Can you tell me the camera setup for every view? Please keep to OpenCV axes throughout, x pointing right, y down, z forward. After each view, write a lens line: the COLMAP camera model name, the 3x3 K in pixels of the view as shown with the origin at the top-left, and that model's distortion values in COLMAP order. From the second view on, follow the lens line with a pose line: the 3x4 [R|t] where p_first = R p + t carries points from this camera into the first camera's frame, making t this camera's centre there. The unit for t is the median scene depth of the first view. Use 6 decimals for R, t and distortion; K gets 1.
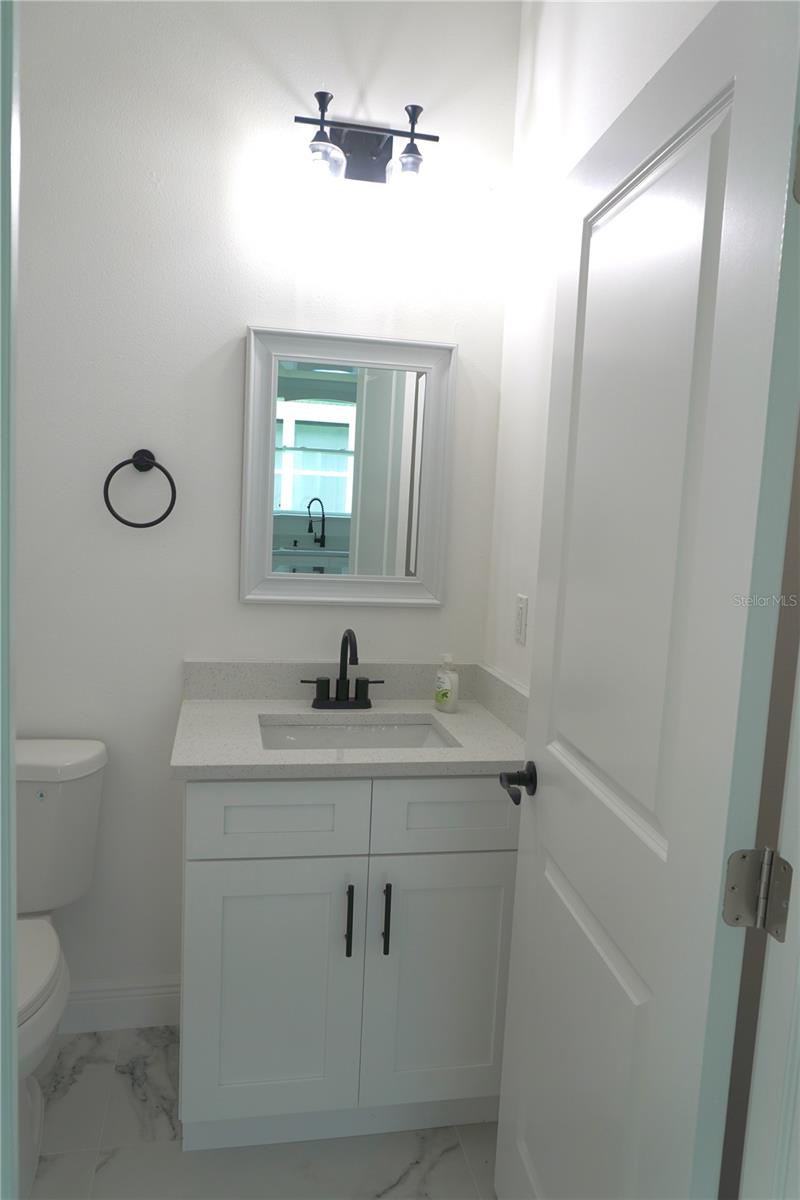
lens RADIAL K [[839.0, 0, 383.8], [0, 839.0, 599.6], [0, 0, 1]] dist [-0.052094, 0.042091]
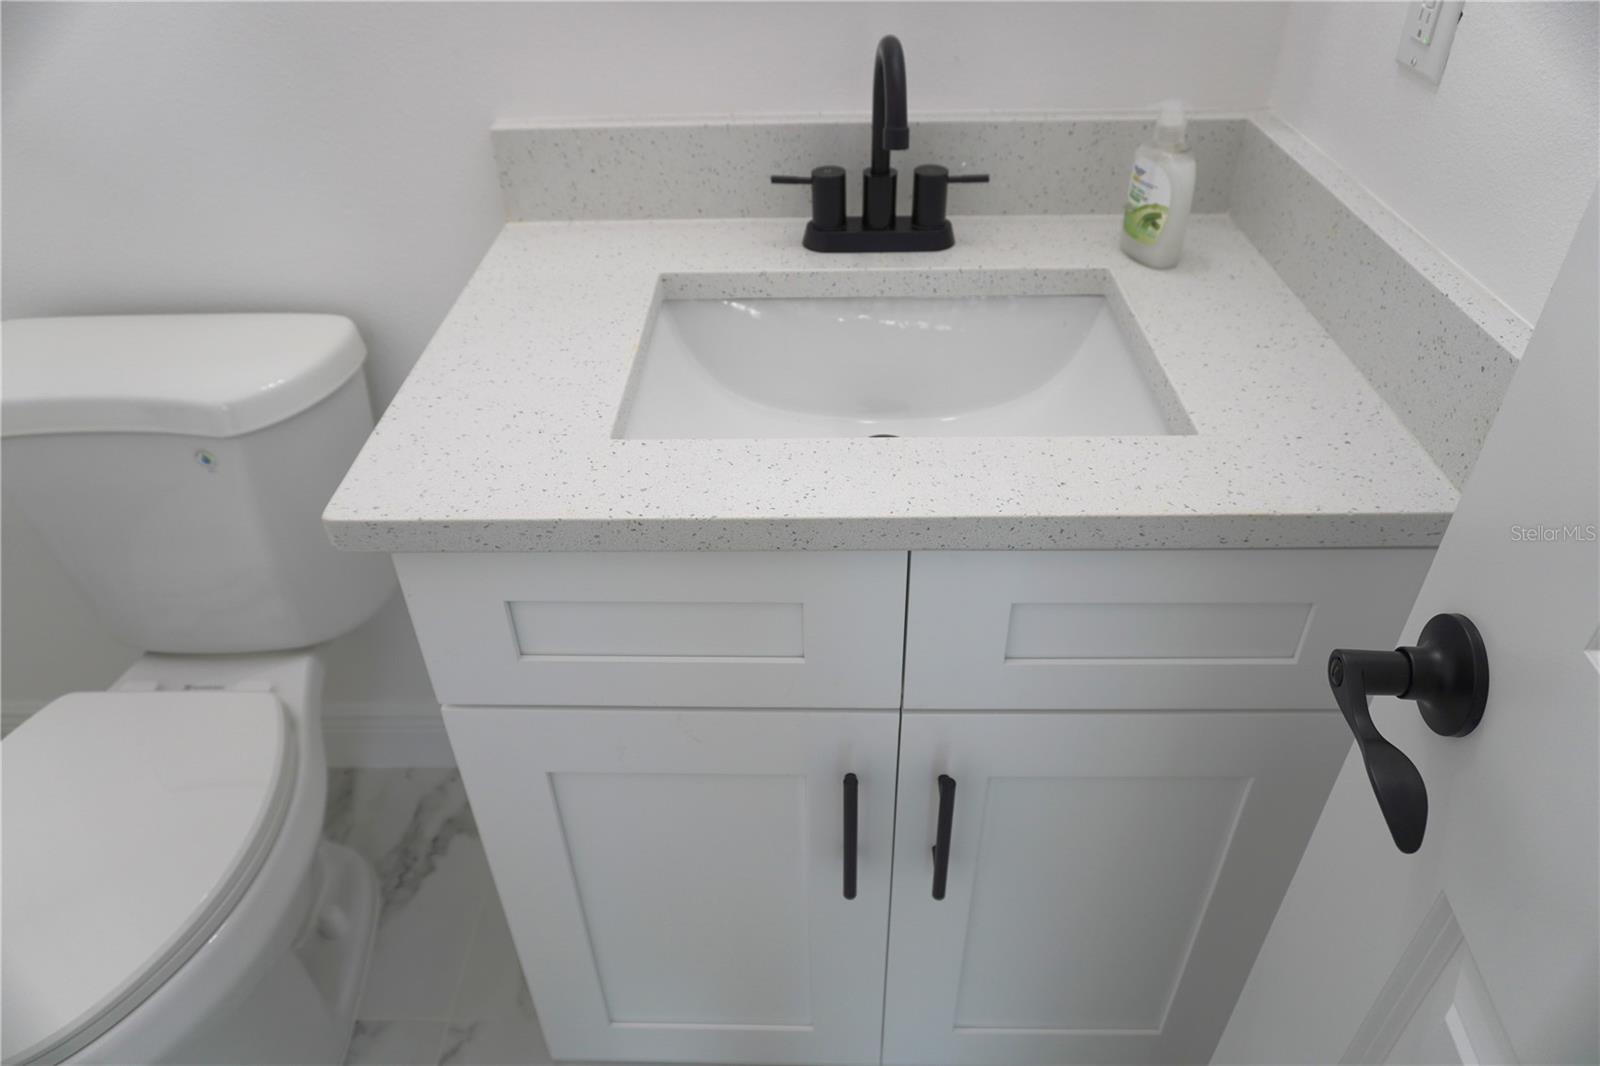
lens RADIAL K [[1073.1, 0, 794.9], [0, 1073.1, 527.1], [0, 0, 1]] dist [-0.048784, 0.039607]
pose [[0.977256, 0.069445, -0.200369, 0.023204], [0.041258, 0.864543, 0.500862, -0.011893], [0.208010, -0.497737, 0.842015, 0.516063]]
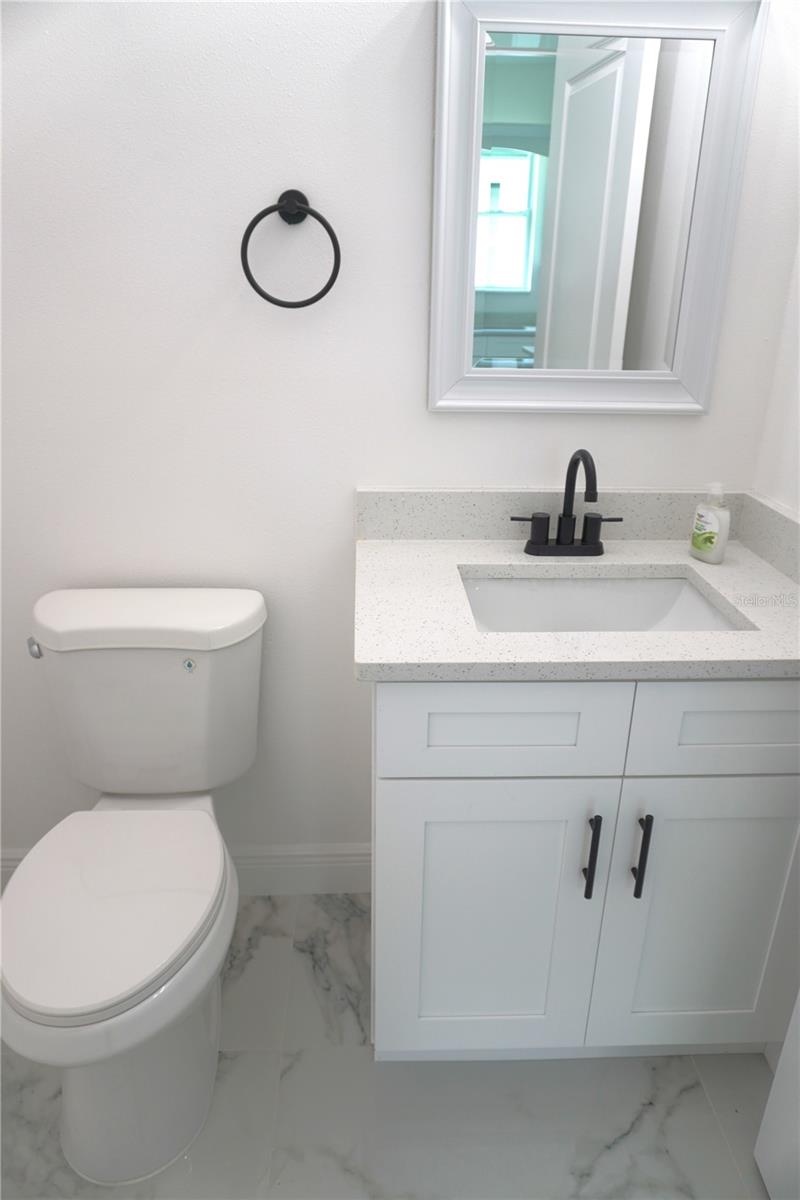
lens RADIAL K [[804.8, 0, 400.0], [0, 804.8, 600.0], [0, 0, 1]] dist [-0.048784, 0.039607]
pose [[0.989096, 0.025426, -0.145058, -0.093797], [0.014388, 0.963588, 0.267004, -0.026527], [0.146565, -0.266179, 0.952716, 0.289053]]
